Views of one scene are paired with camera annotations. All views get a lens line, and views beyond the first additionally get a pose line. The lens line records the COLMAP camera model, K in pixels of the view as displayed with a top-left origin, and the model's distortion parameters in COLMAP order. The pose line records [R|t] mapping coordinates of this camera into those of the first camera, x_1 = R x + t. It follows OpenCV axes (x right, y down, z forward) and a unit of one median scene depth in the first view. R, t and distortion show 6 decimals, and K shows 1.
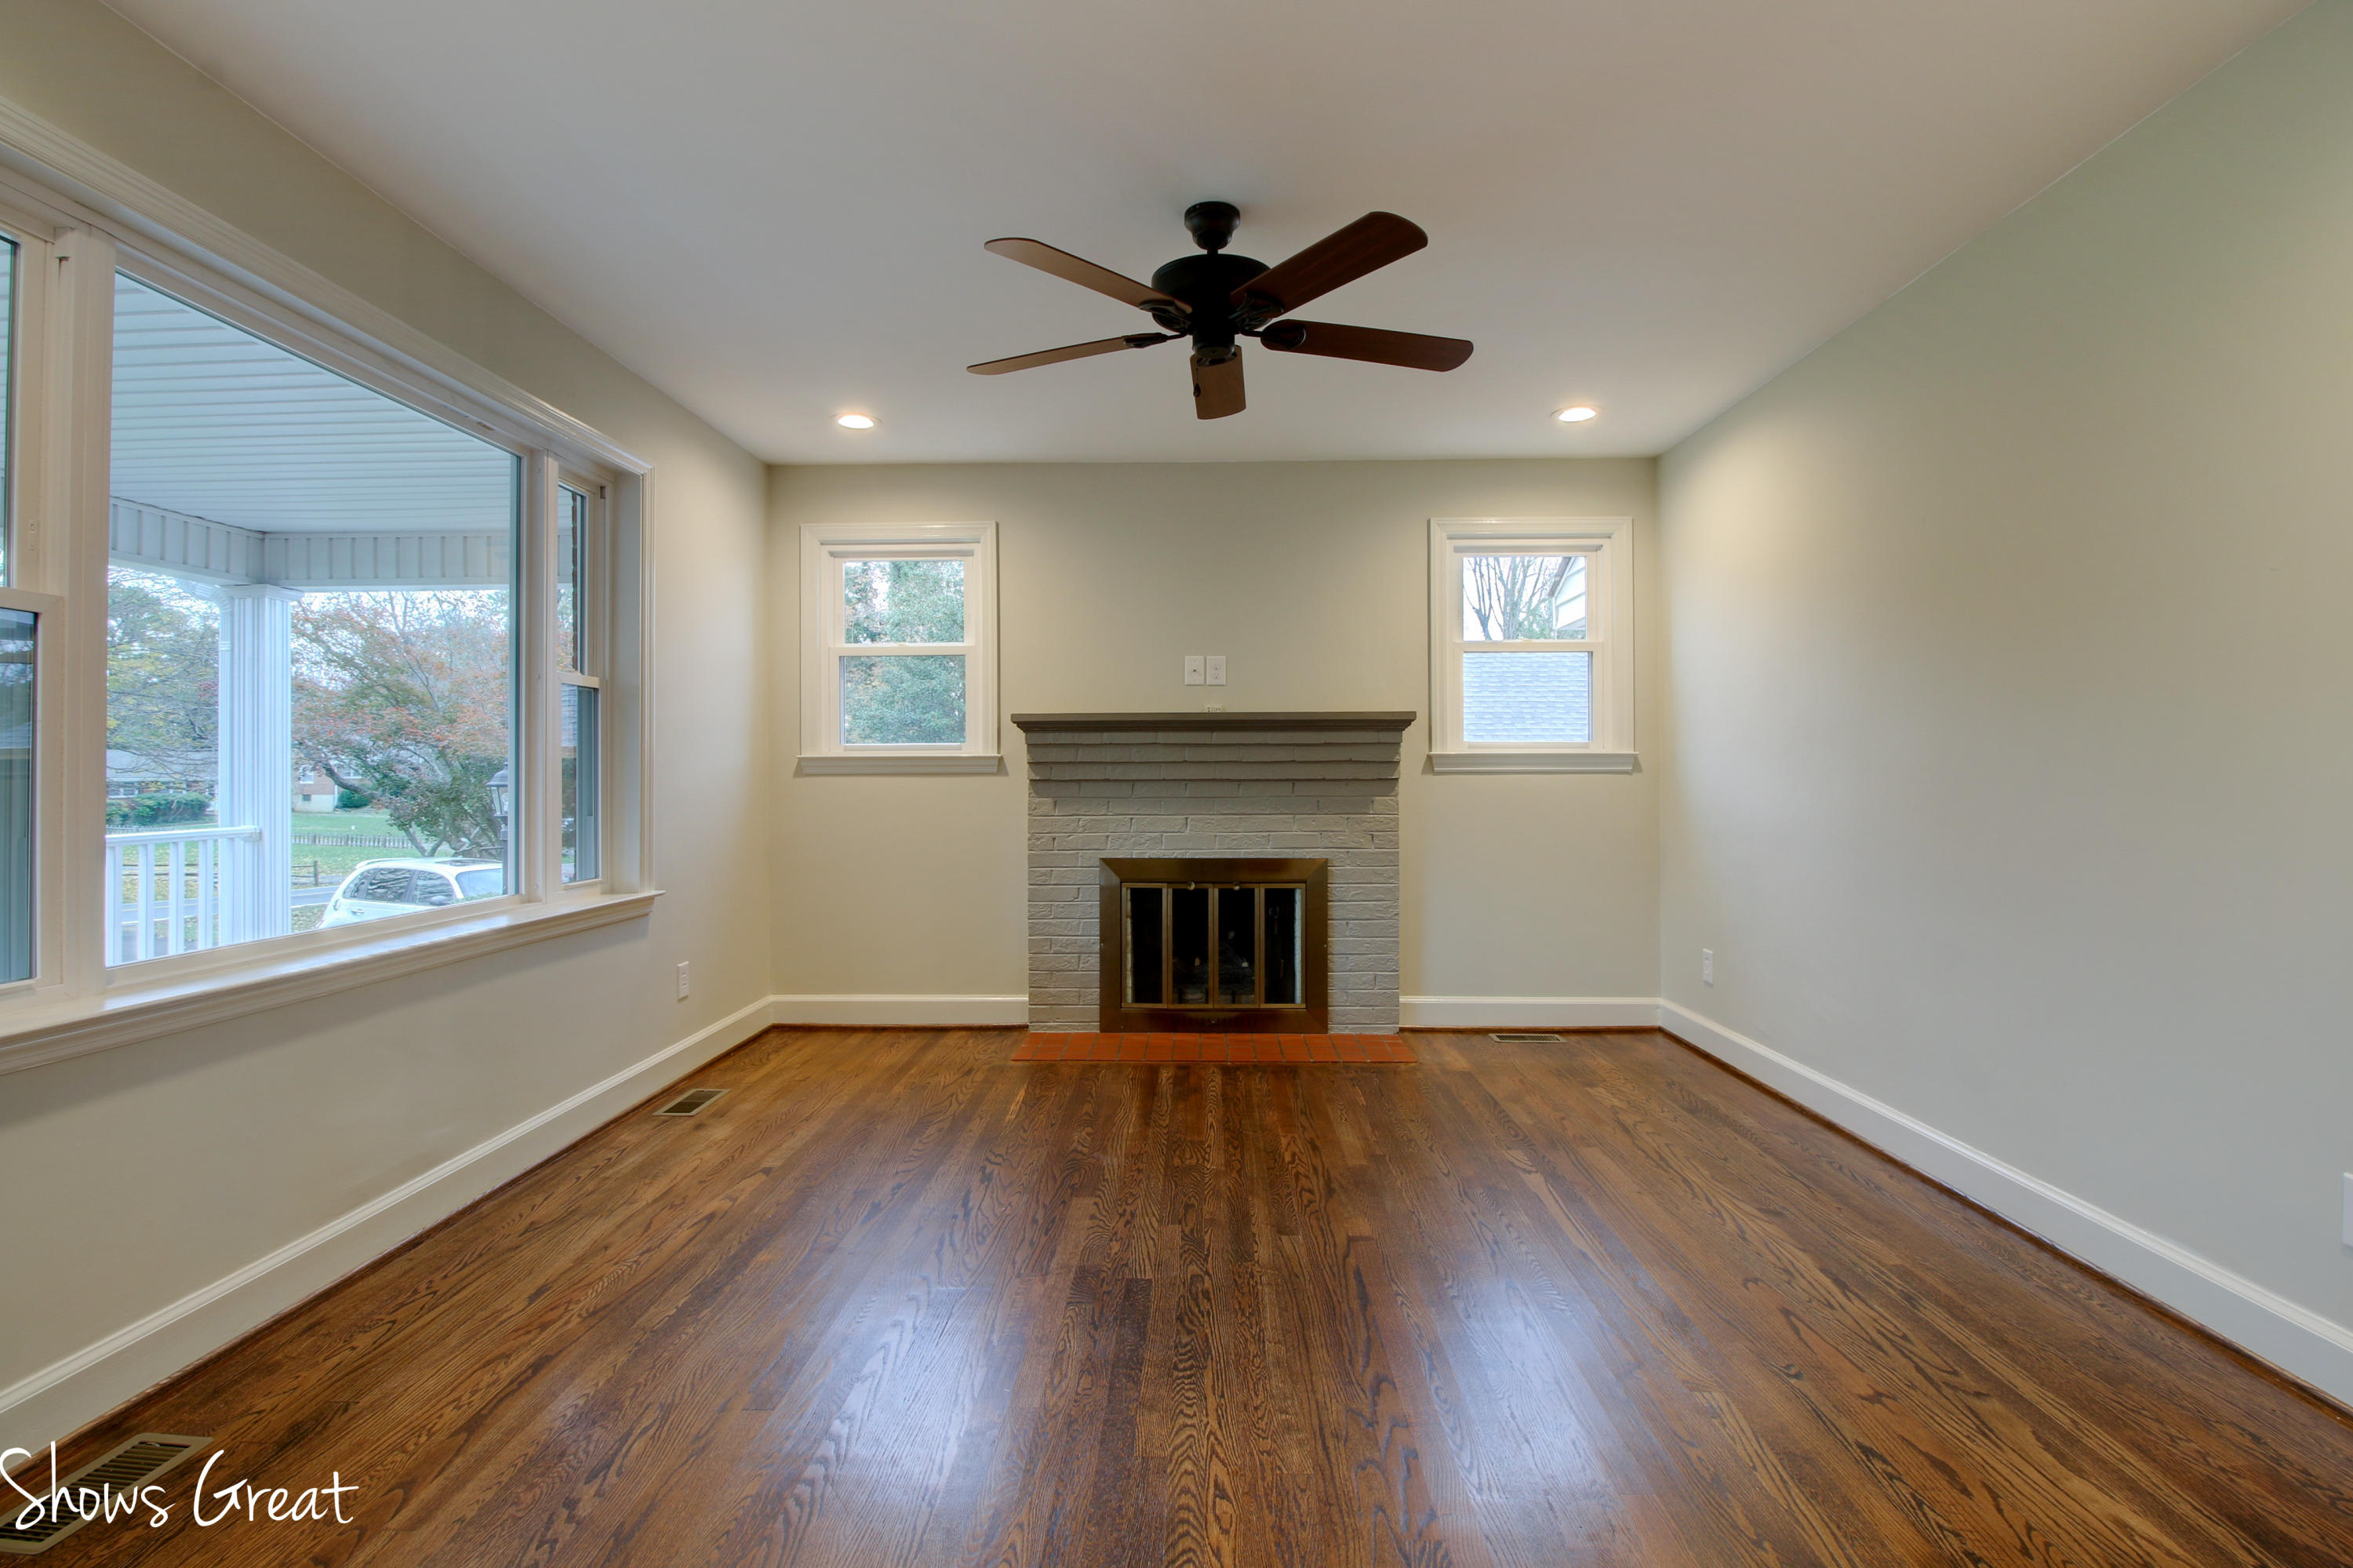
lens RADIAL K [[1088.0, 0, 1166.5], [0, 1088.0, 768.0], [0, 0, 1]] dist [-0.002350, -0.010941]
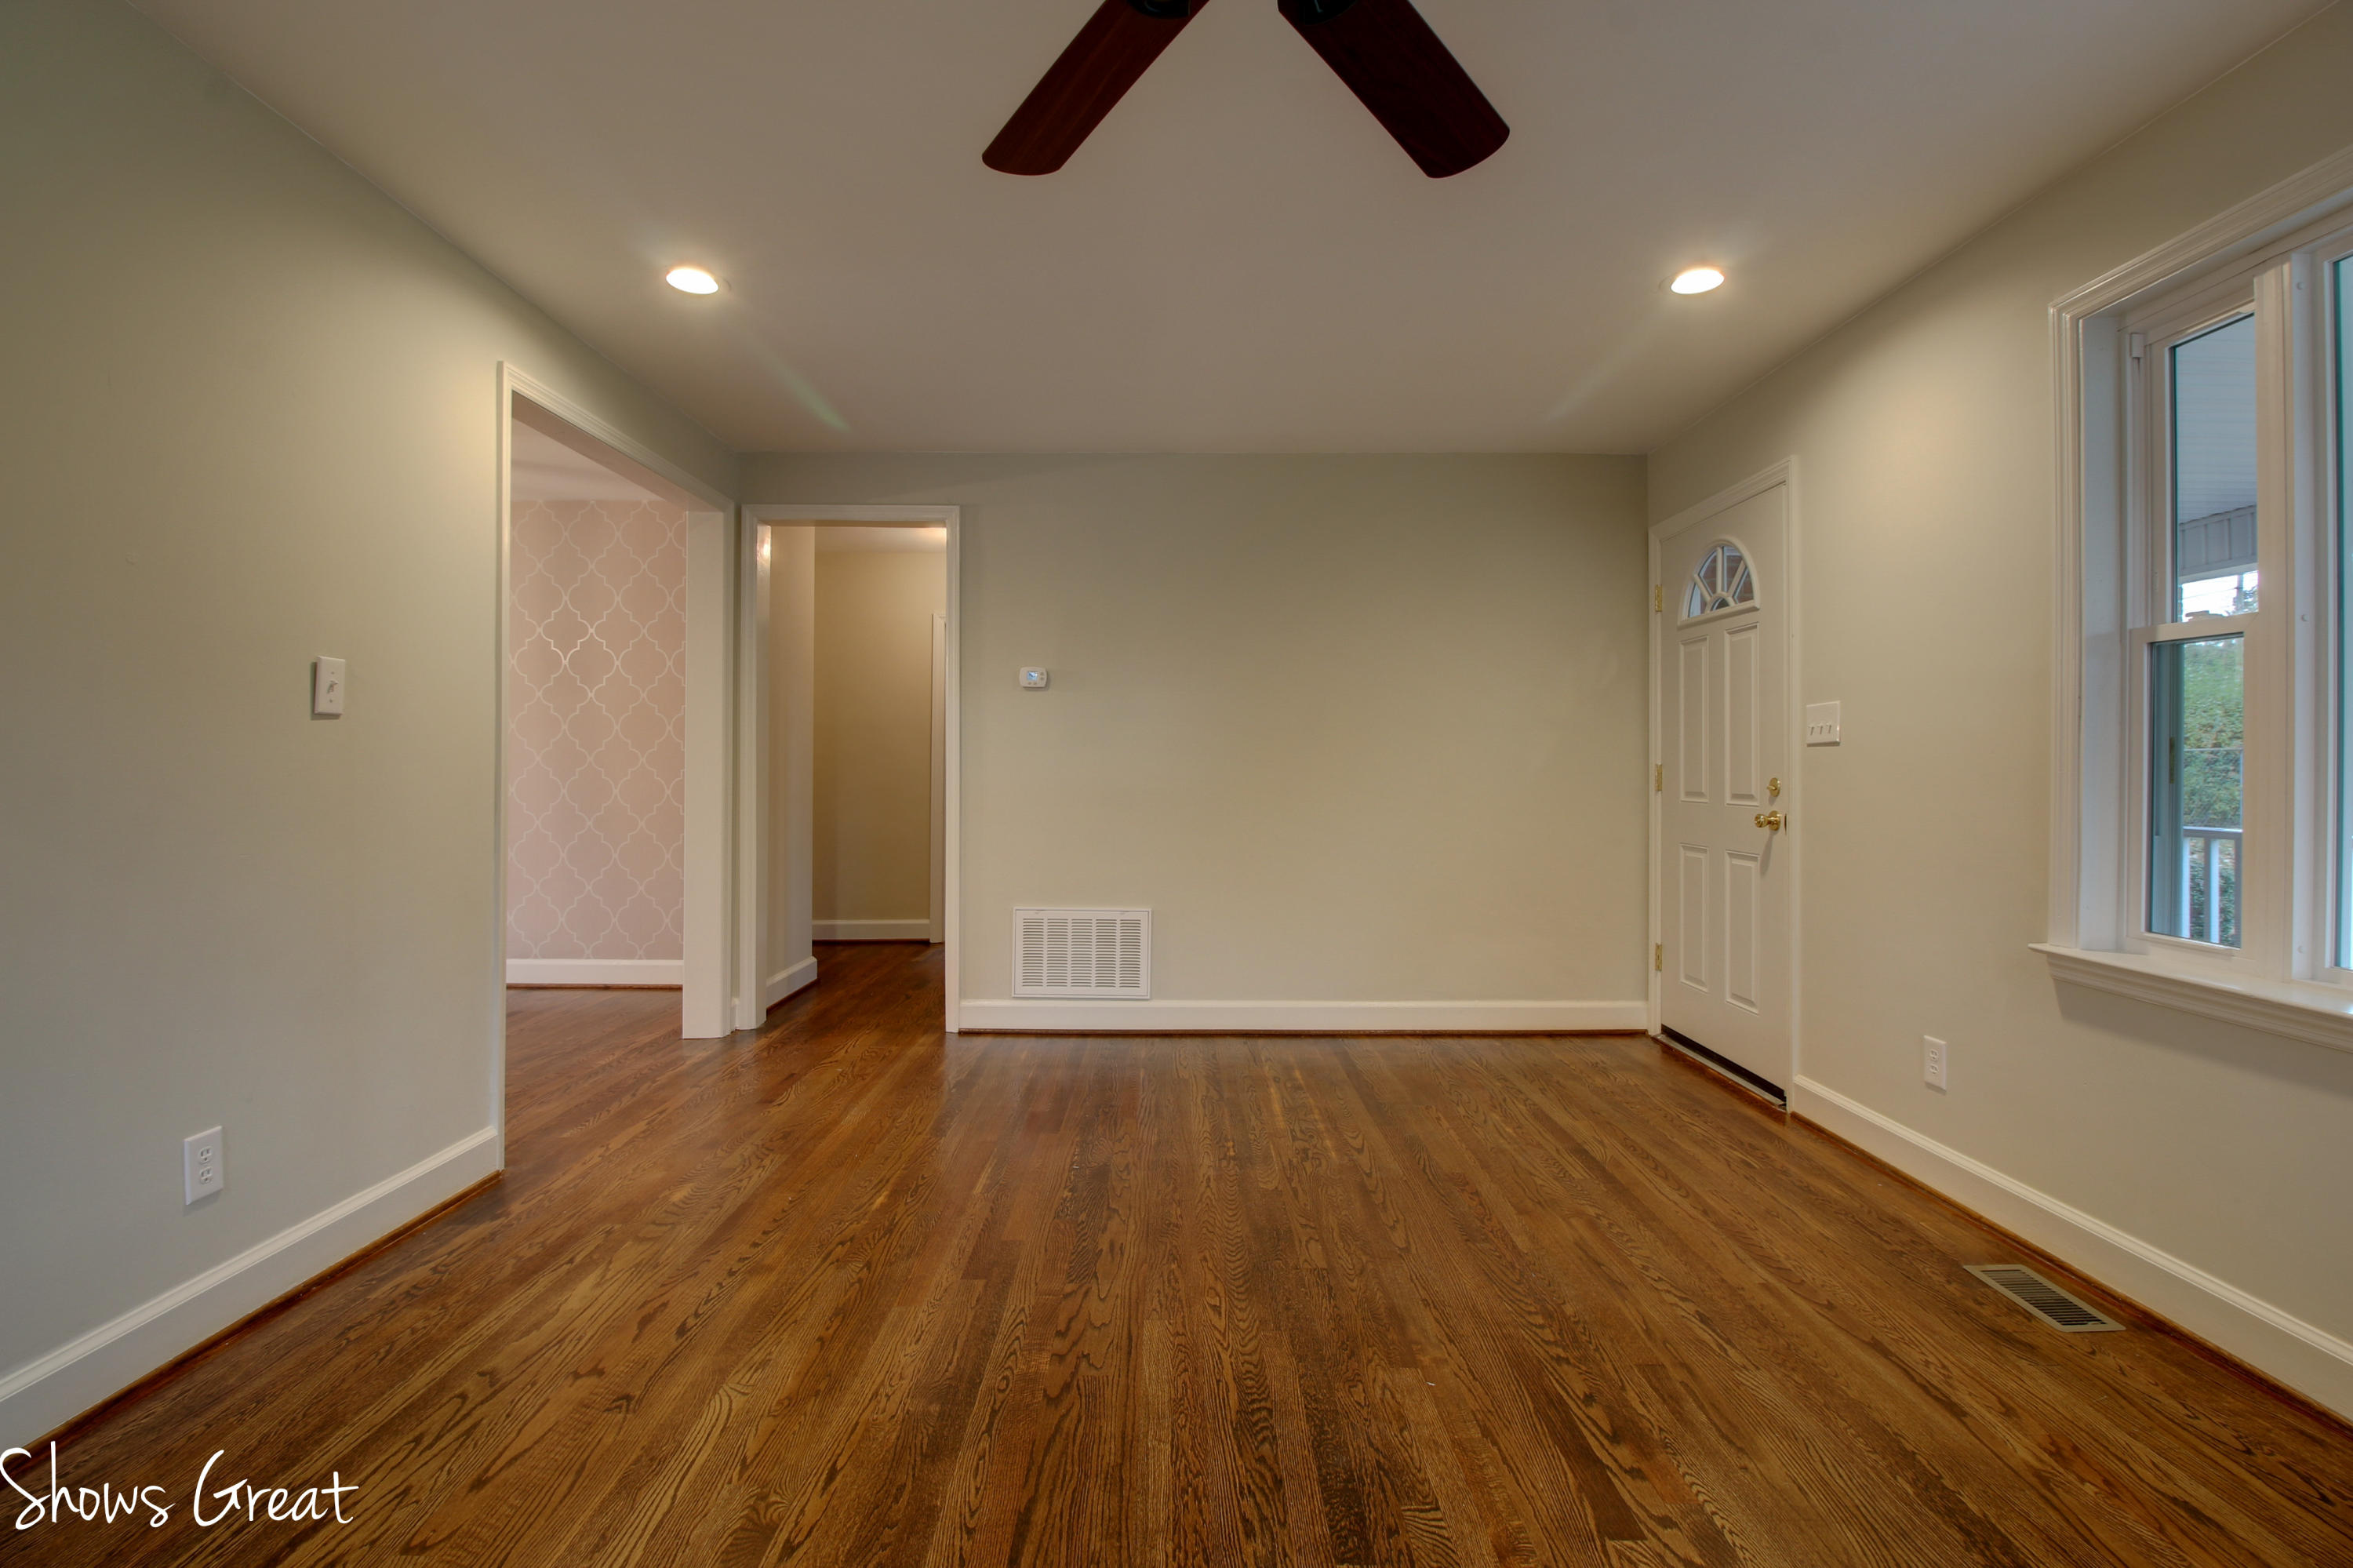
lens RADIAL K [[1088.0, 0, 1172.9], [0, 1088.0, 774.4], [0, 0, 1]] dist [-0.002350, -0.010941]
pose [[-0.999318, 0.000641, -0.036911, 0.054986], [0.000420, 0.999982, 0.005994, 0.000330], [0.036914, 0.005974, -0.999301, 0.843696]]
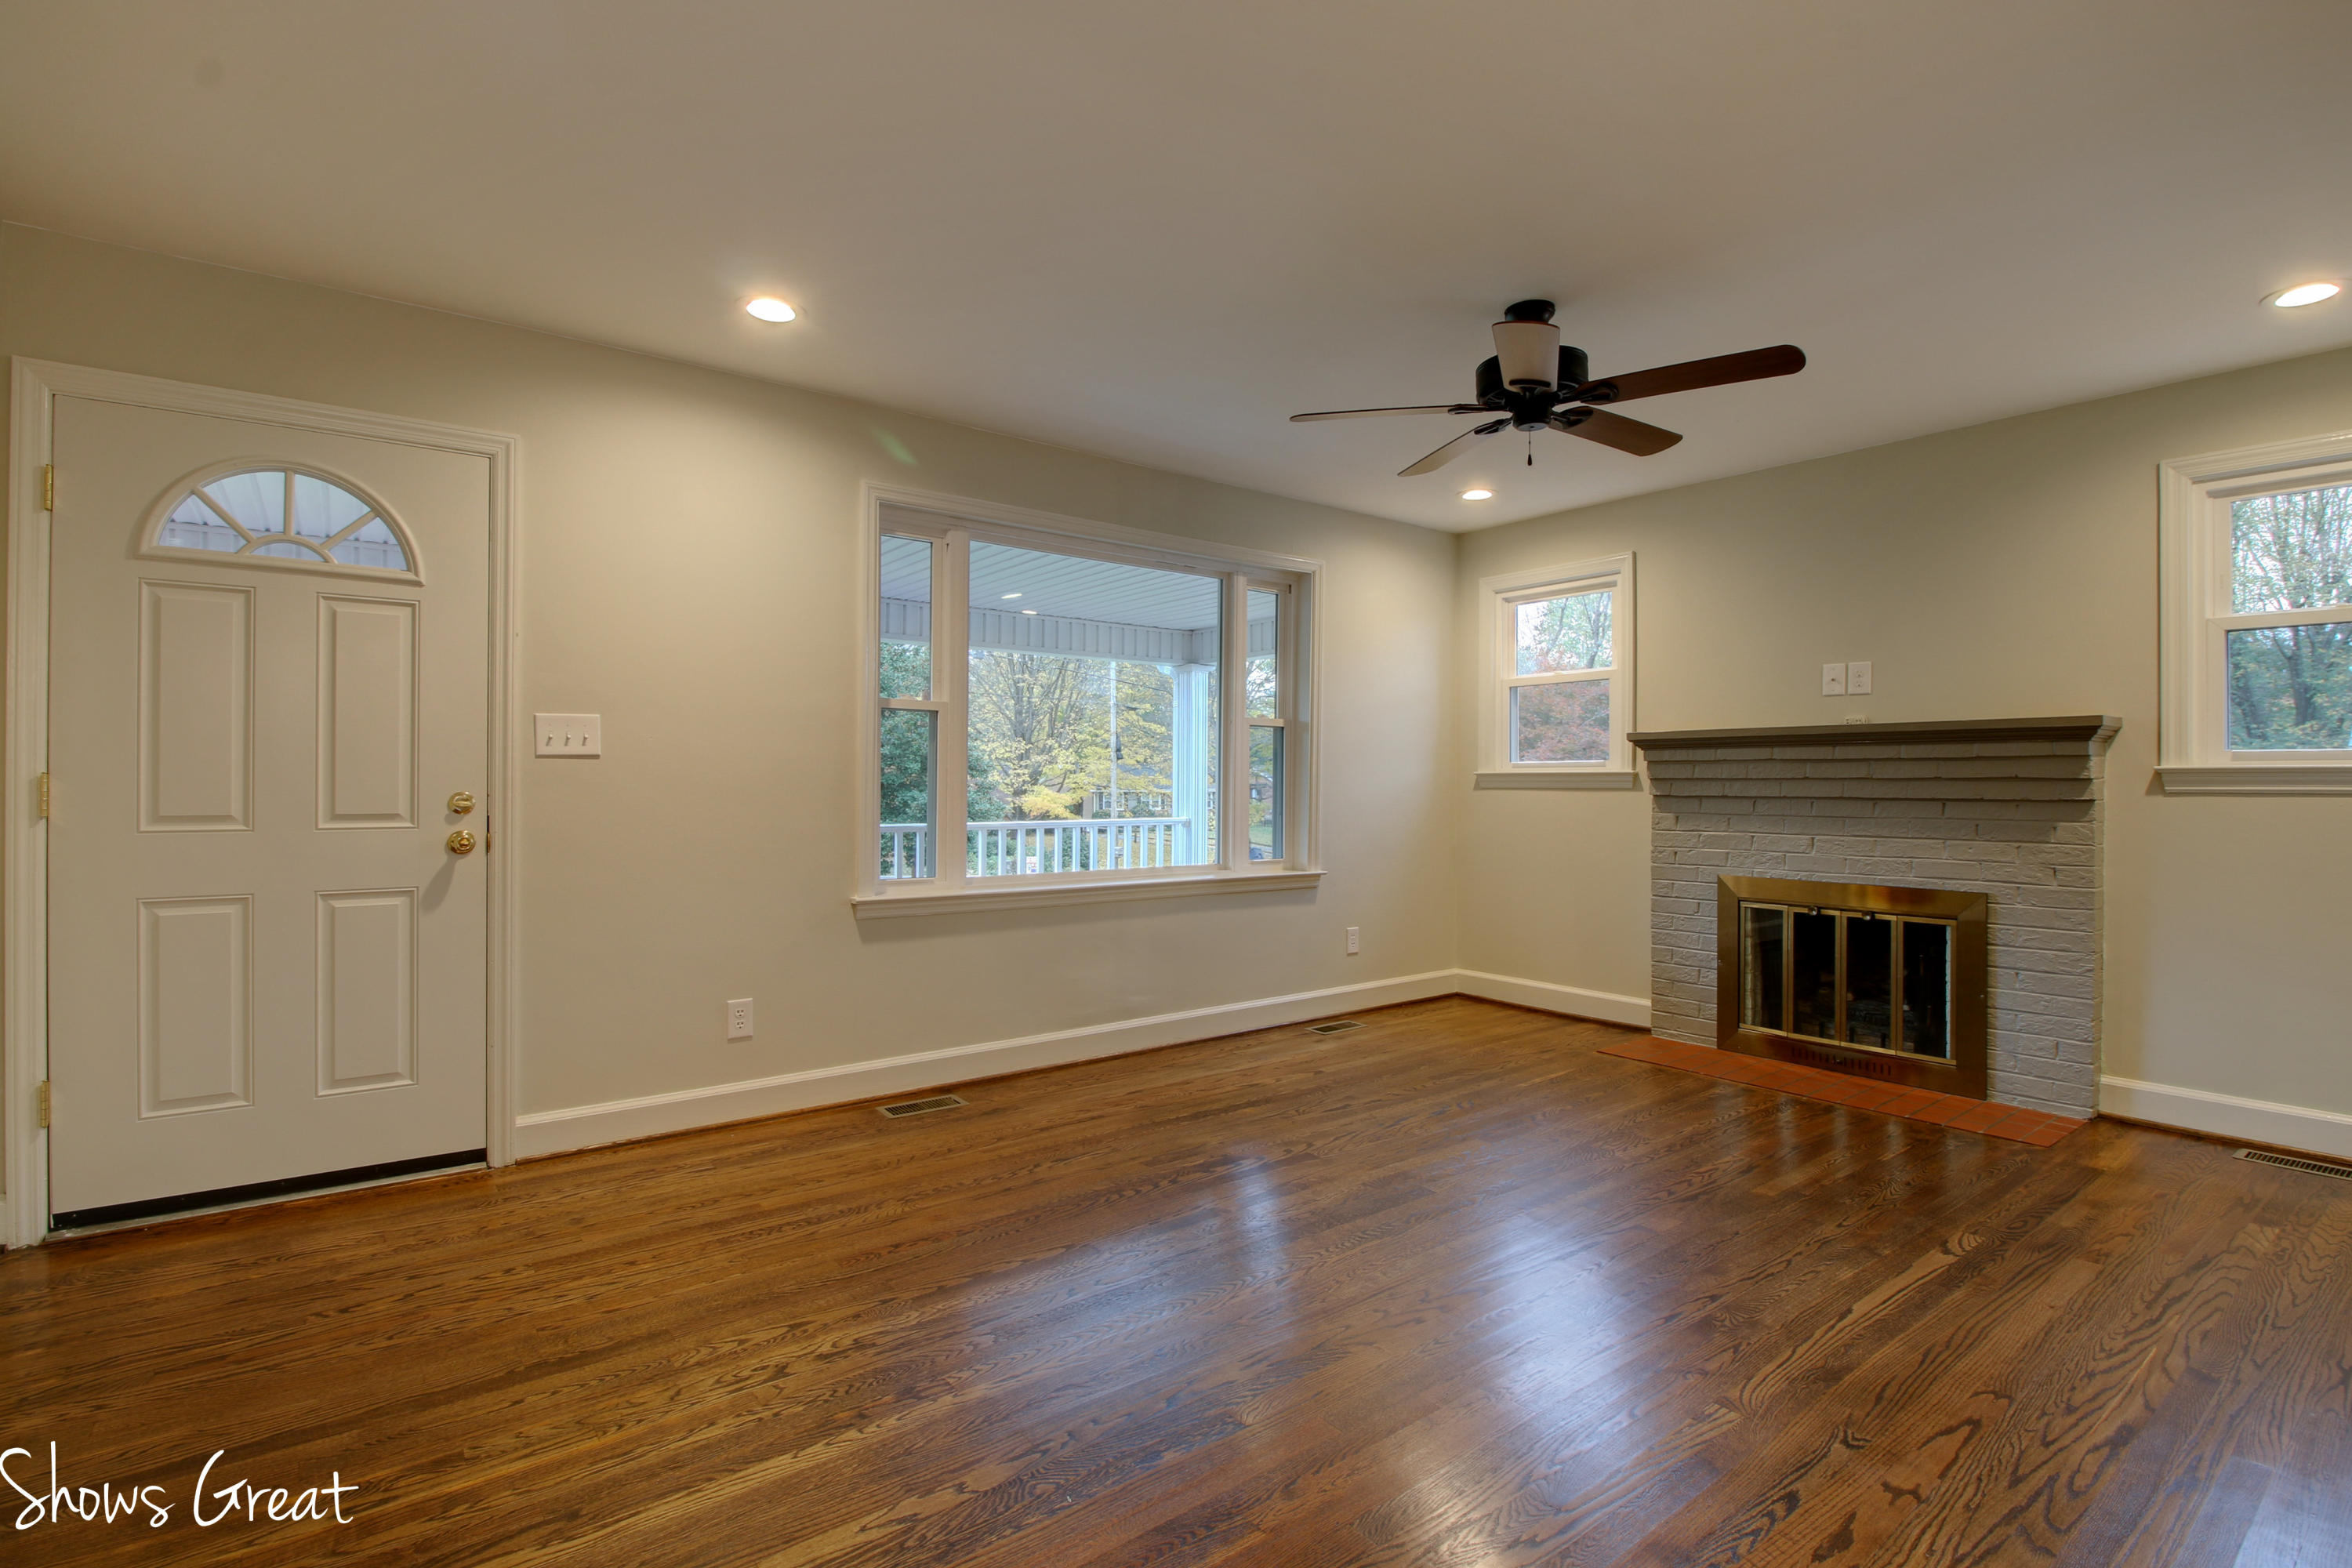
lens RADIAL K [[1087.4, 0, 1192.7], [0, 1087.4, 772.5], [0, 0, 1]] dist [-0.002350, -0.010941]
pose [[0.643164, -0.000917, -0.765728, 0.395509], [-0.005129, 0.999972, -0.005505, -0.002865], [0.765711, 0.007468, 0.643141, -0.013207]]
